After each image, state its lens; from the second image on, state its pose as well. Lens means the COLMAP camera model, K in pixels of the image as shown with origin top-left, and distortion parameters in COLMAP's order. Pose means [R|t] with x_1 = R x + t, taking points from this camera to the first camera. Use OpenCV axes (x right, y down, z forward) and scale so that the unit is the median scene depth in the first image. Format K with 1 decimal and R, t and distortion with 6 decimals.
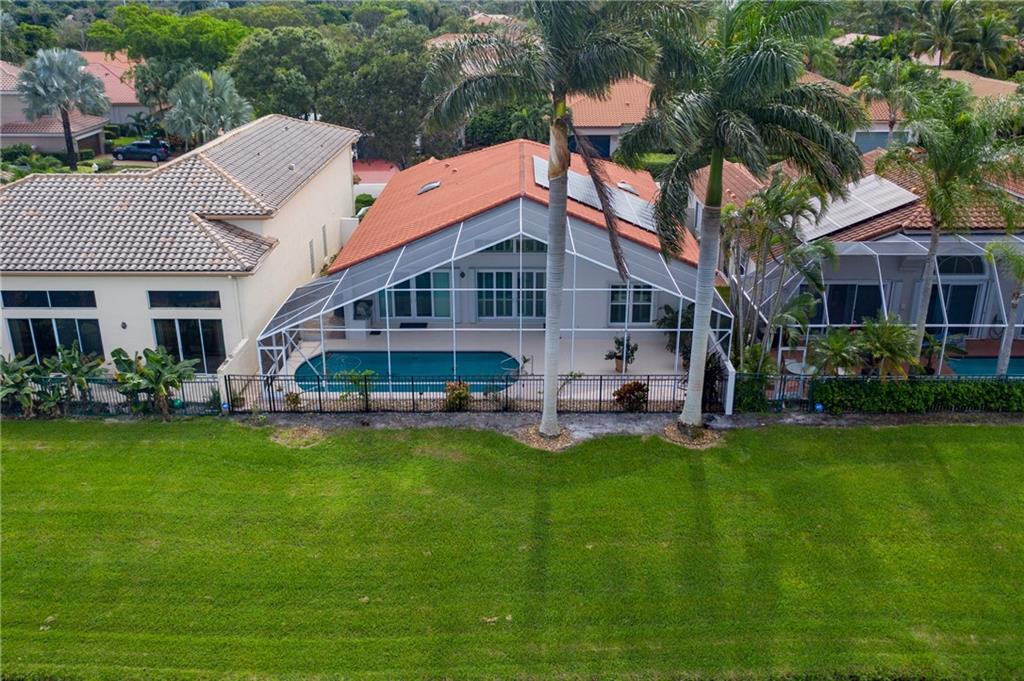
lens RADIAL K [[810.3, 0, 511.2], [0, 810.3, 339.6], [0, 0, 1]] dist [-0.004514, 0.008266]
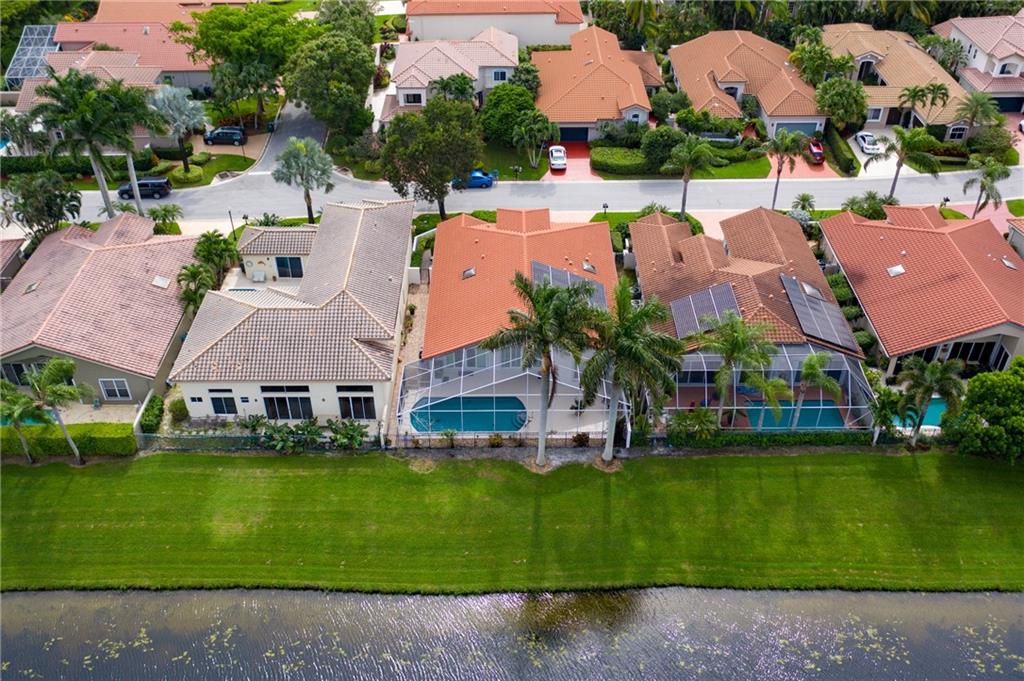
lens RADIAL K [[810.3, 0, 512.3], [0, 810.3, 341.1], [0, 0, 1]] dist [-0.004514, 0.008266]
pose [[0.999887, -0.009803, 0.011438, -0.048446], [0.006253, 0.960869, 0.276932, -0.770726], [-0.013705, -0.276829, 0.960821, -0.941434]]
